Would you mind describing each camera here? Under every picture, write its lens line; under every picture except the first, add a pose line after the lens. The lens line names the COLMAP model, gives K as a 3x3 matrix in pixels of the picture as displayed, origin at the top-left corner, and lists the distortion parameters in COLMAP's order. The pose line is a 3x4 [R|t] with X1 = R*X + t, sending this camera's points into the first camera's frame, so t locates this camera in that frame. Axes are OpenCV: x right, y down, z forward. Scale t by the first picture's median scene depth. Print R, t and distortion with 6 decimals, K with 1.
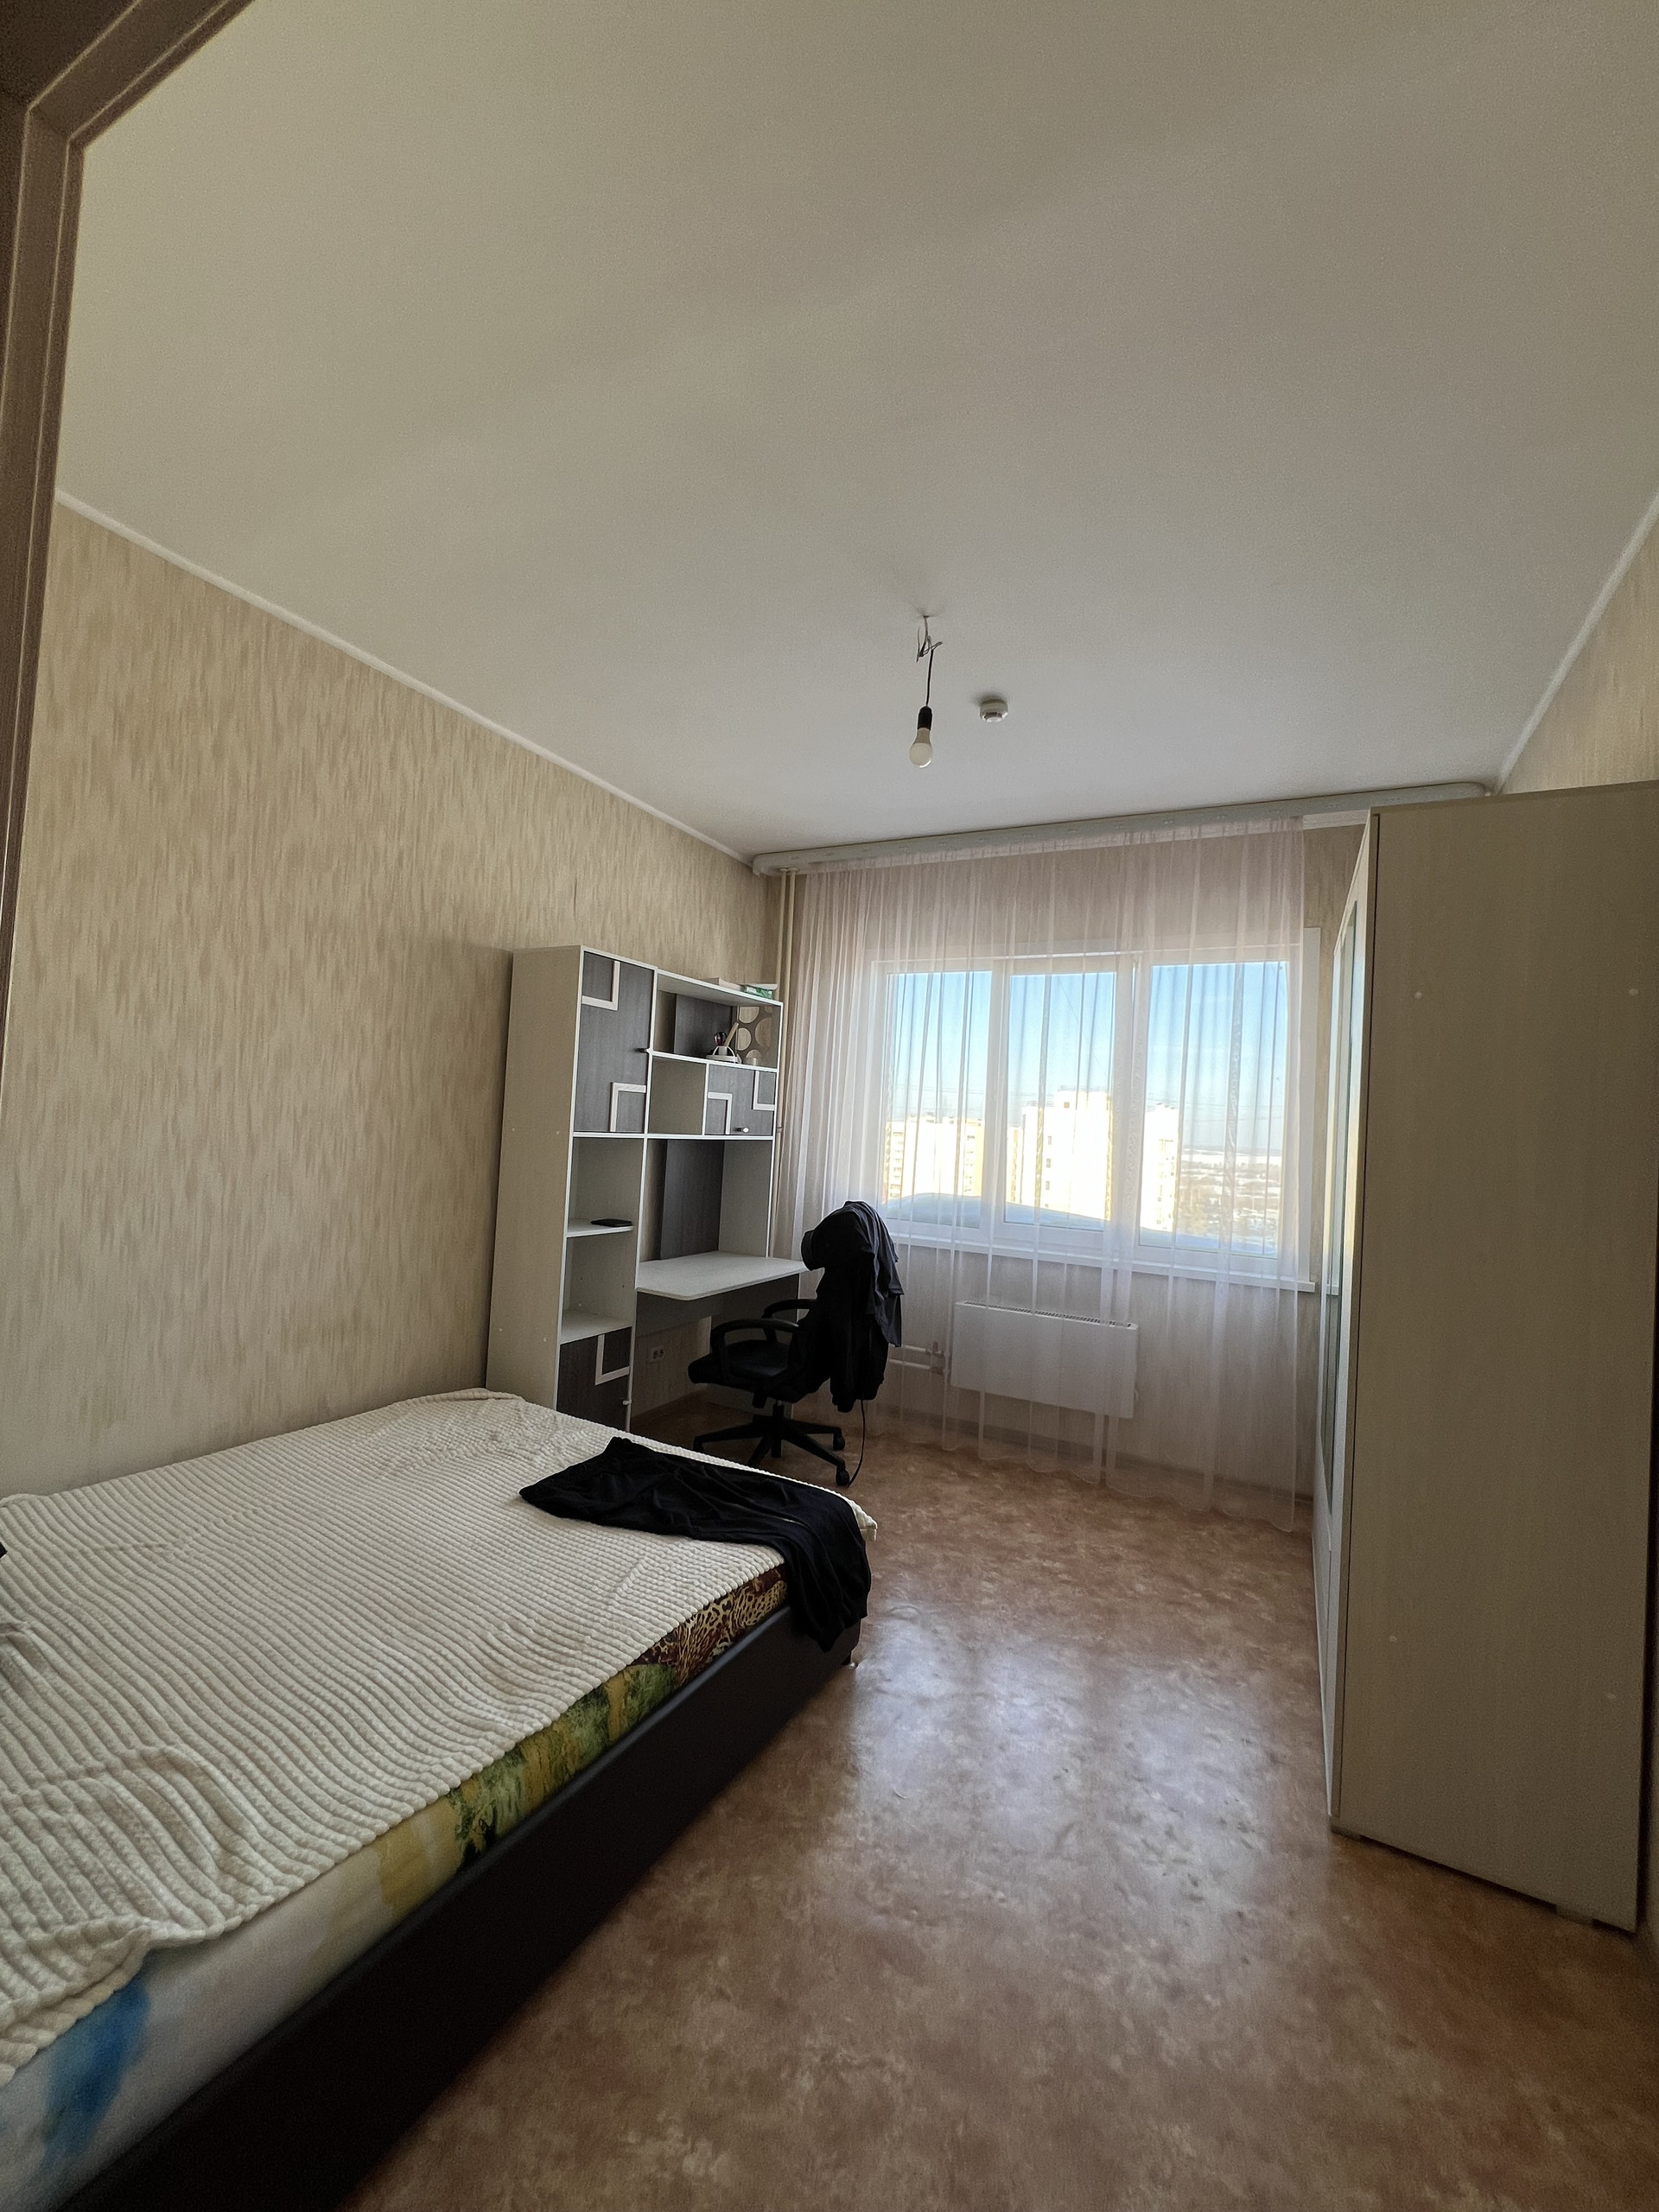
lens RADIAL K [[889.0, 0, 829.5], [0, 889.0, 1106.0], [0, 0, 1]] dist [-0.002746, 0.000208]
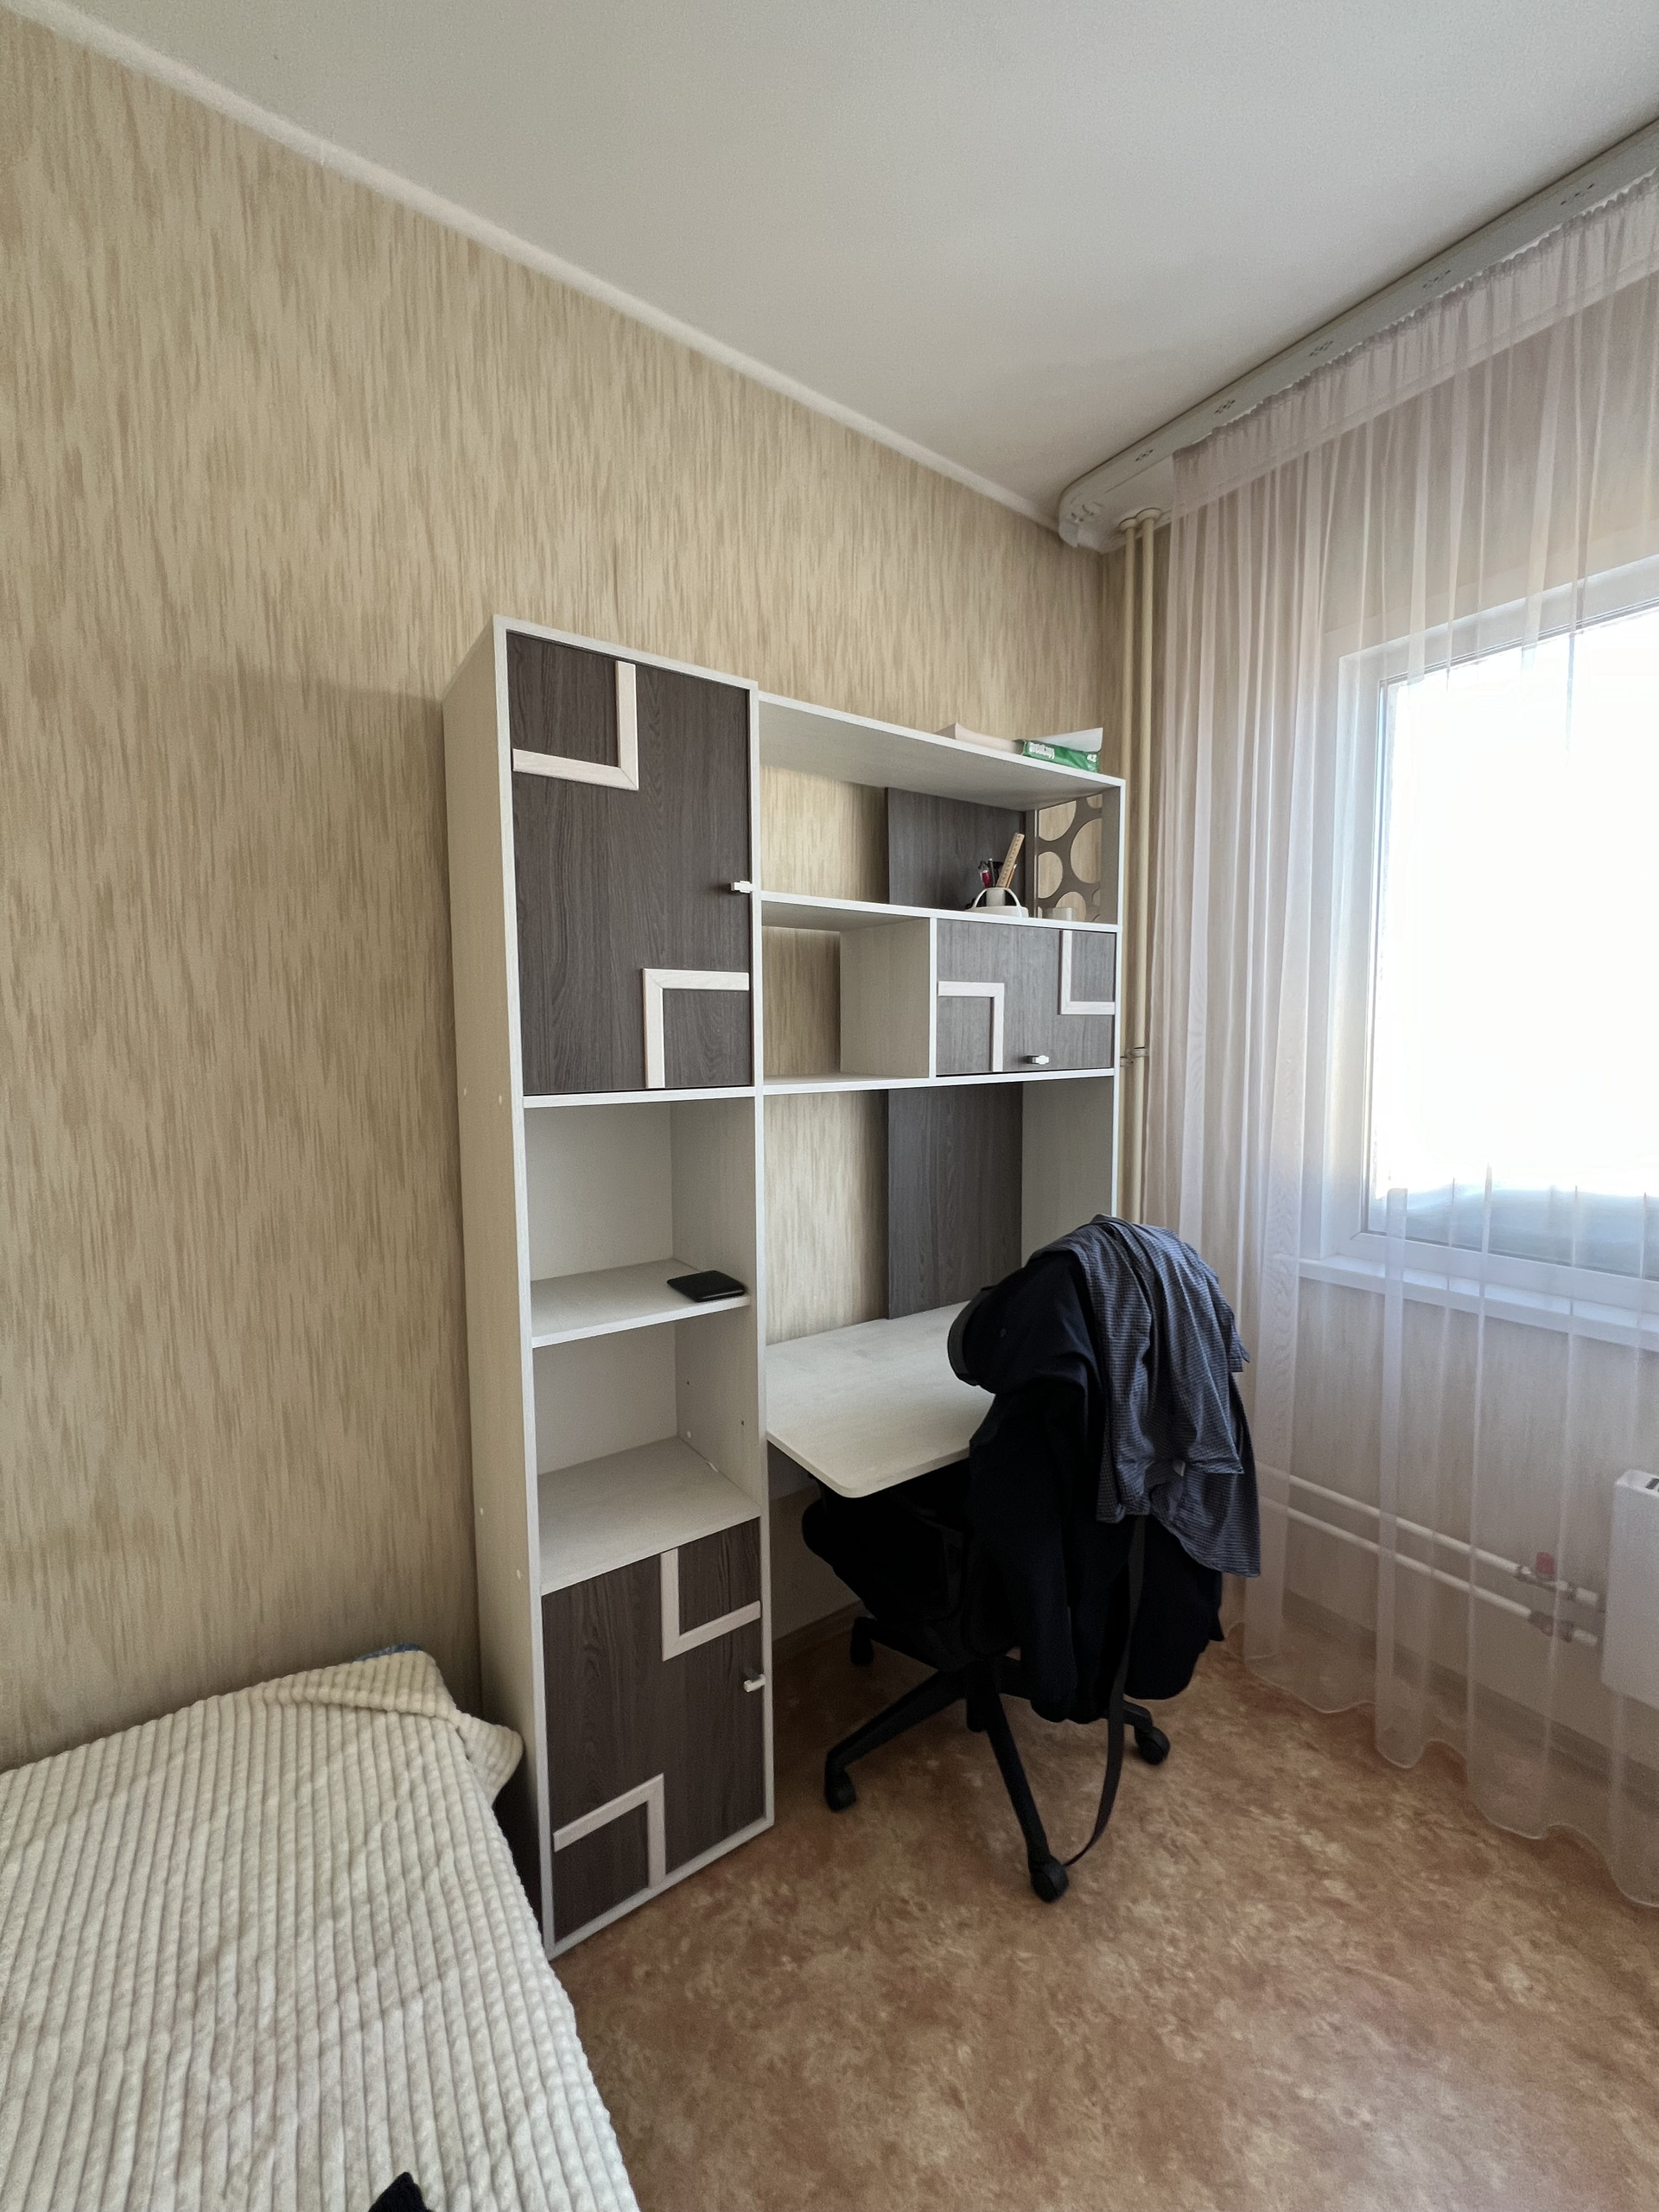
lens RADIAL K [[889.0, 0, 829.5], [0, 889.0, 1106.0], [0, 0, 1]] dist [-0.002746, 0.000208]
pose [[0.893621, -0.028943, -0.447887, 0.015626], [0.066851, 0.995370, 0.069059, 0.014032], [0.443815, -0.091654, 0.891419, 0.647828]]
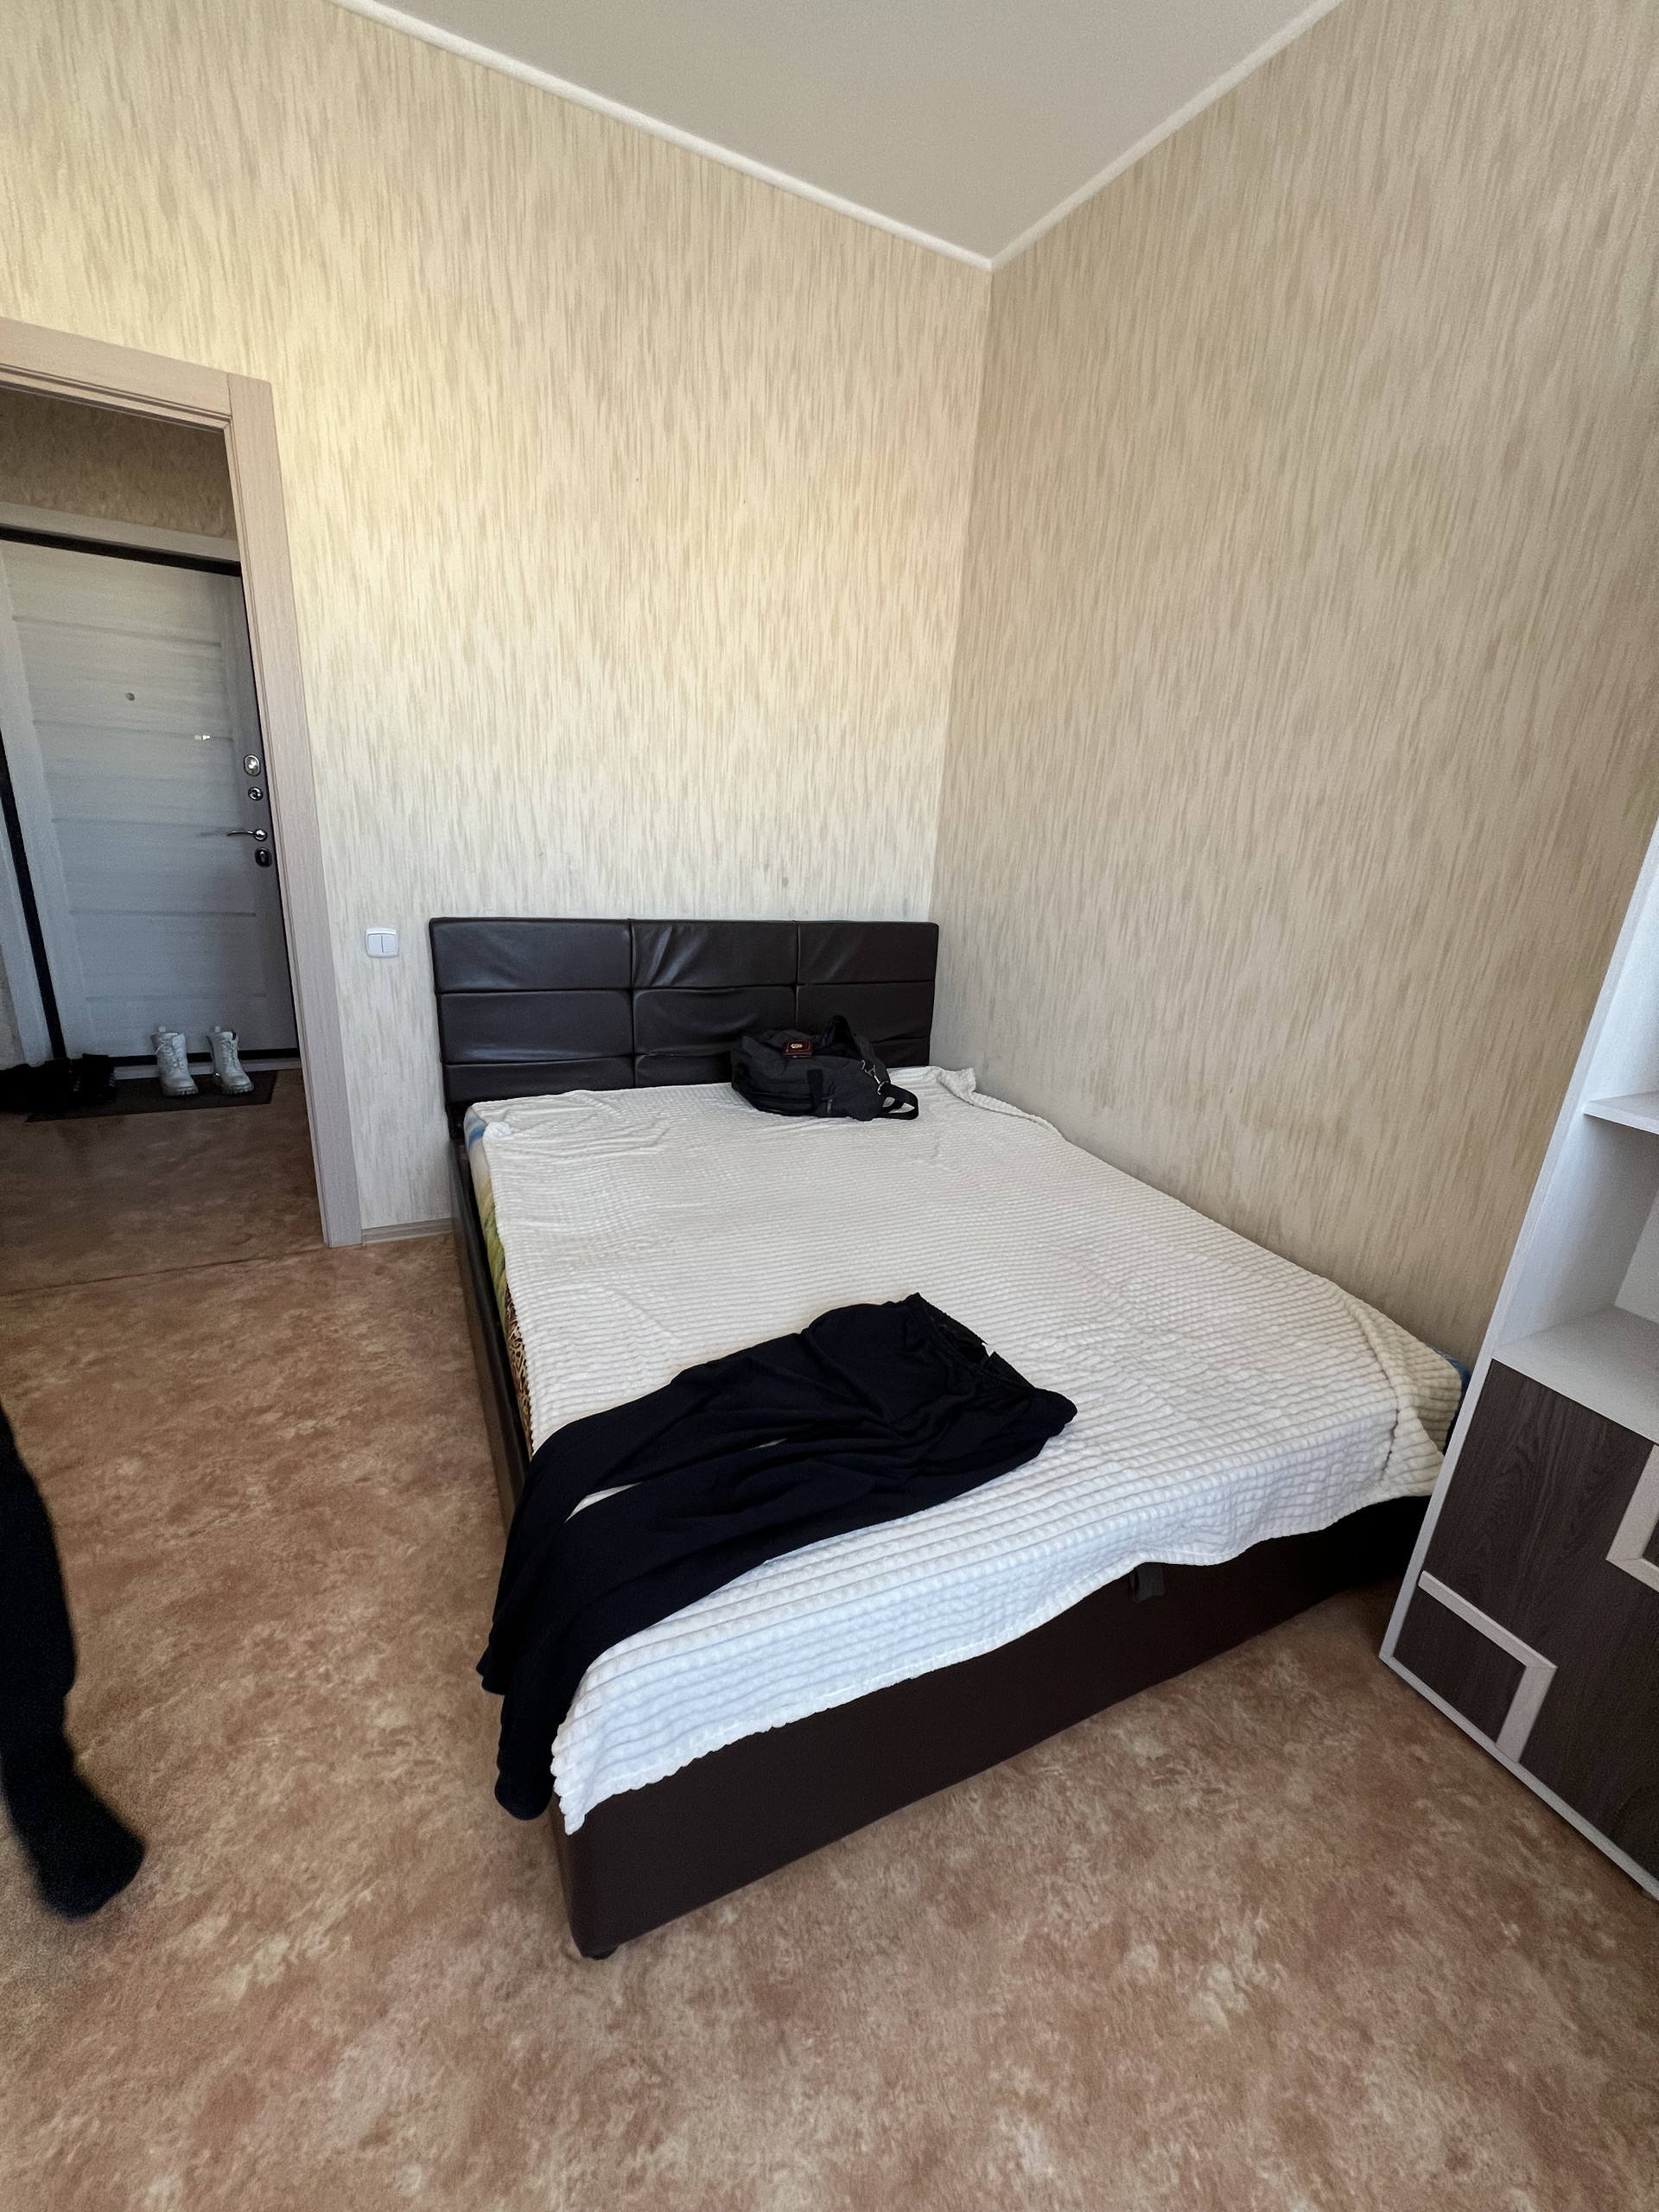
lens RADIAL K [[877.9, 0, 829.5], [0, 877.9, 1106.0], [0, 0, 1]] dist [-0.000127, 0.000206]
pose [[-0.577403, 0.163502, -0.799920, 0.167747], [-0.085540, 0.962237, 0.258425, 0.071873], [0.811966, 0.217640, -0.541613, 0.872183]]
